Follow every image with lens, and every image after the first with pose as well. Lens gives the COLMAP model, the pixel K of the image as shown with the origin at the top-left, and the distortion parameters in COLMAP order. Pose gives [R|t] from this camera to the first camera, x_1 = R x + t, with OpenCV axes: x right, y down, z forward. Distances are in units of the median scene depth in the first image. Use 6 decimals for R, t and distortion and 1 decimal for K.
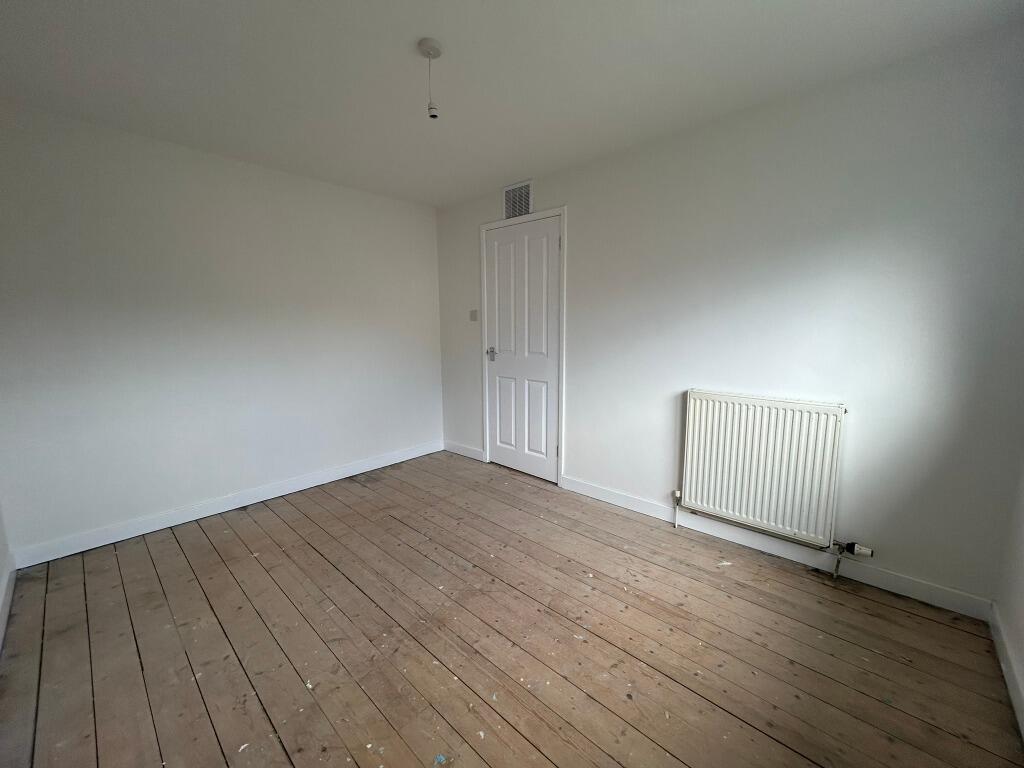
lens RADIAL K [[414.8, 0, 512.0], [0, 414.8, 384.0], [0, 0, 1]] dist [0.001075, -0.000066]
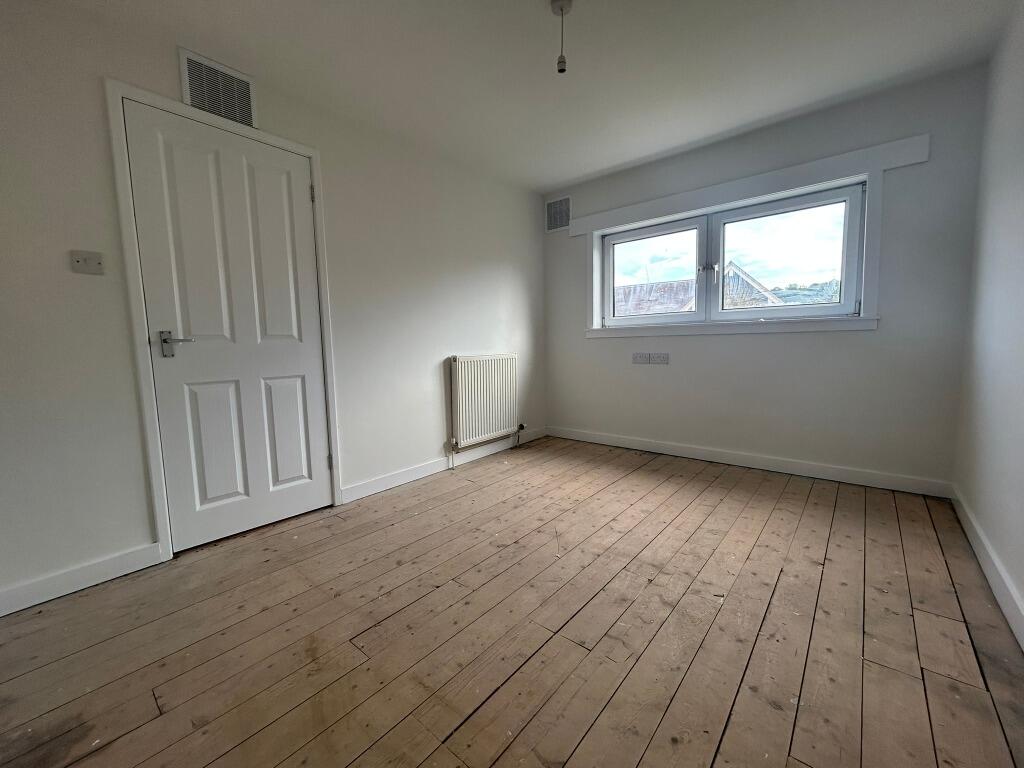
lens RADIAL K [[414.8, 0, 512.0], [0, 414.8, 384.0], [0, 0, 1]] dist [0.001075, -0.000066]
pose [[-0.051285, -0.099362, 0.993729, -0.755744], [0.163761, 0.980733, 0.106514, -0.009490], [-0.985166, 0.168197, -0.034026, 0.754537]]
